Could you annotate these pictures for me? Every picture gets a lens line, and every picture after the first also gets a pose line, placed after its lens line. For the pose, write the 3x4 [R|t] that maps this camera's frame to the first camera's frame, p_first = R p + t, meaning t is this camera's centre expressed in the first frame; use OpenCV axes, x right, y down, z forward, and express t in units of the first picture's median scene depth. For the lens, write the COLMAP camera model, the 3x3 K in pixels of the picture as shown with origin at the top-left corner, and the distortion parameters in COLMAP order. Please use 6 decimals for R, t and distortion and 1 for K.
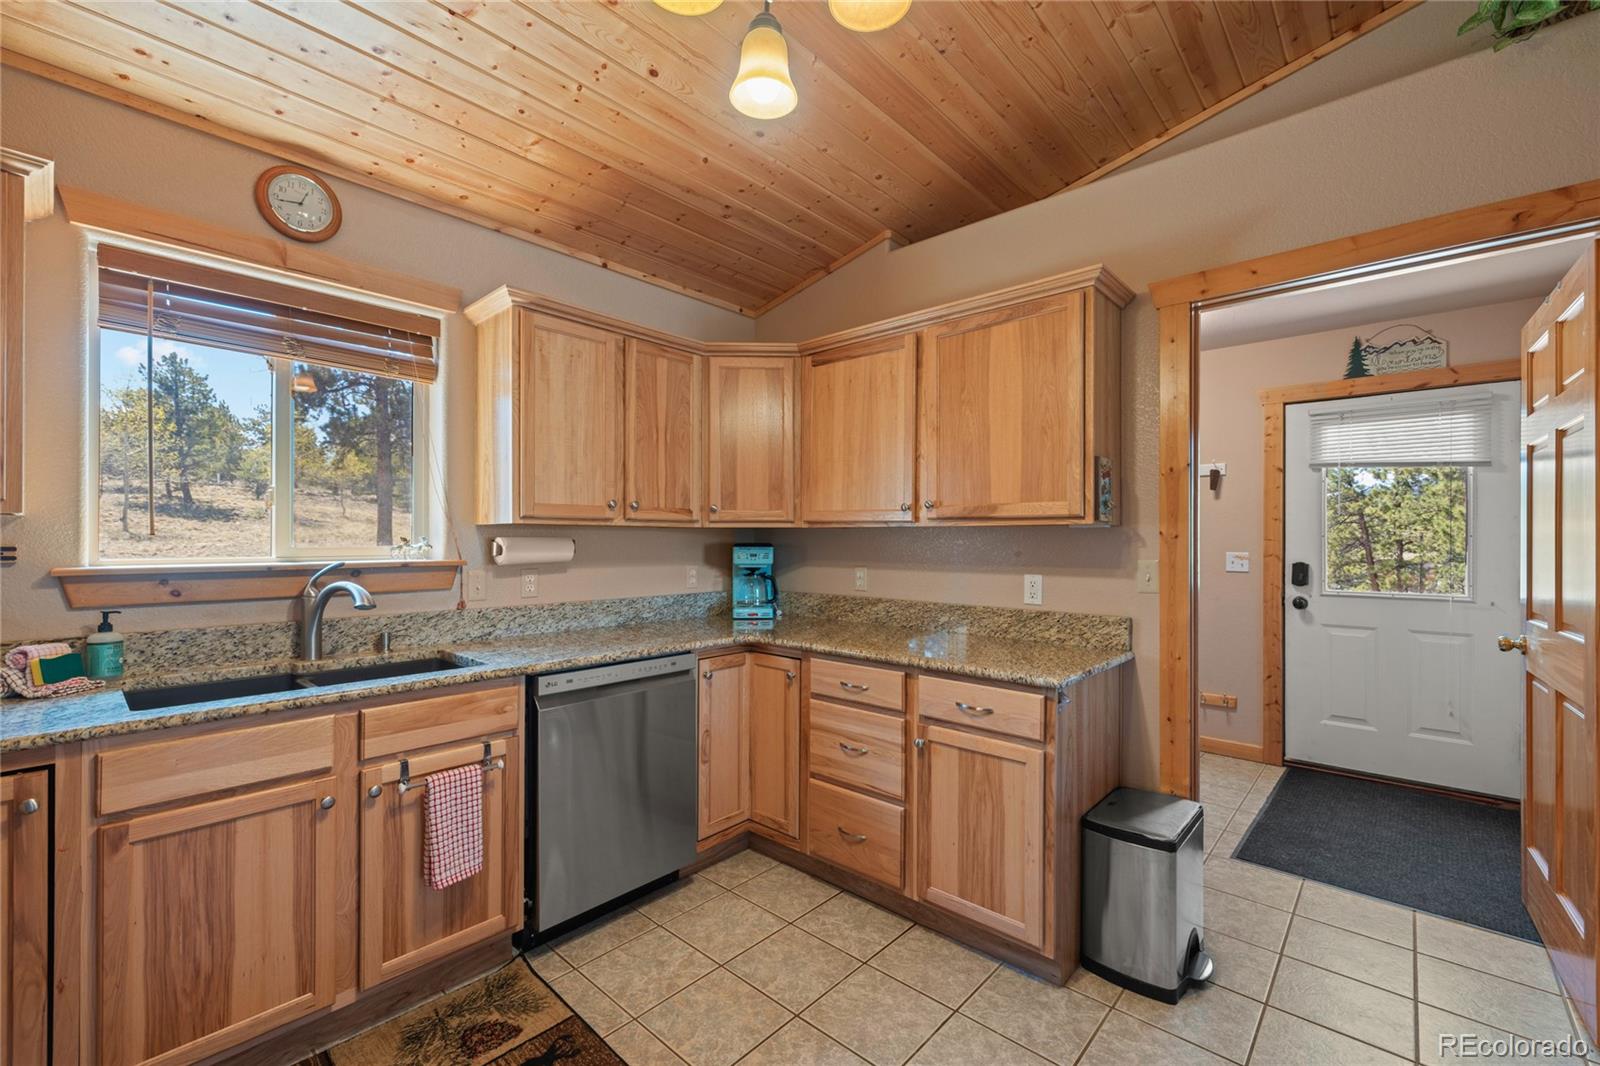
lens RADIAL K [[678.0, 0, 804.9], [0, 678.0, 537.9], [0, 0, 1]] dist [0.002282, 0.000277]
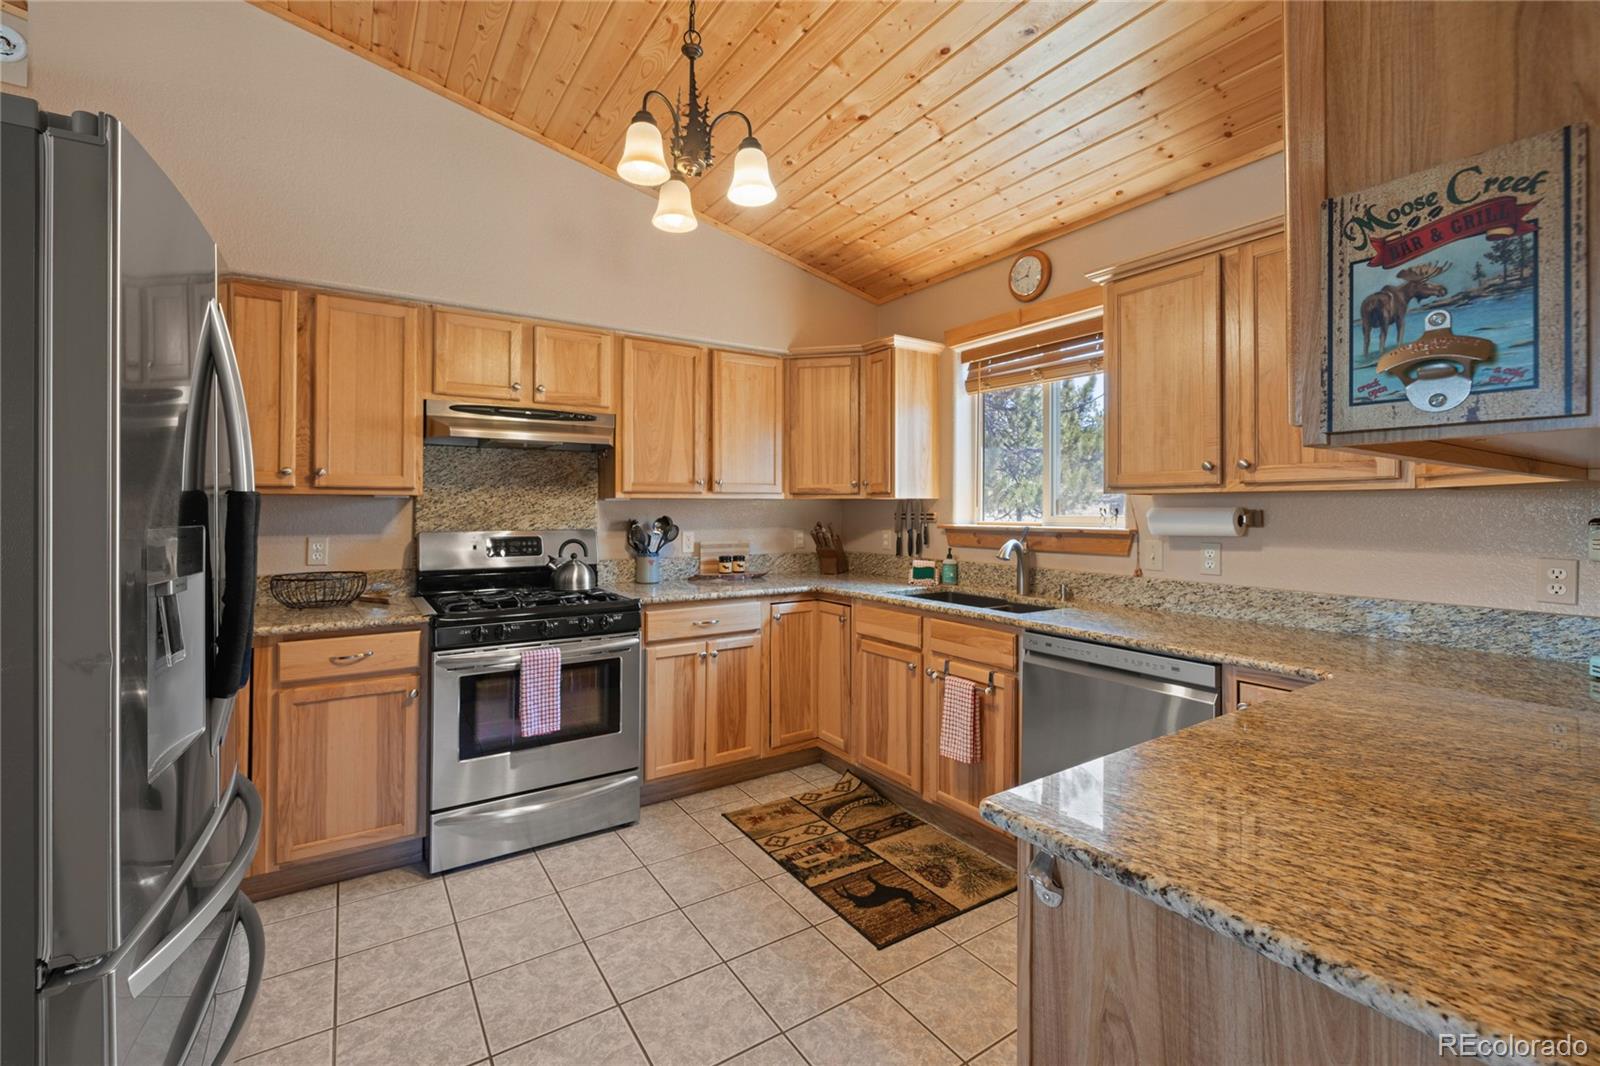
lens RADIAL K [[678.0, 0, 770.3], [0, 678.0, 503.8], [0, 0, 1]] dist [0.002282, 0.000277]
pose [[-0.272881, -0.012724, -0.961964, 0.693829], [-0.001427, 0.999917, -0.012821, 0.007271], [0.962047, -0.002126, -0.272876, 0.777381]]
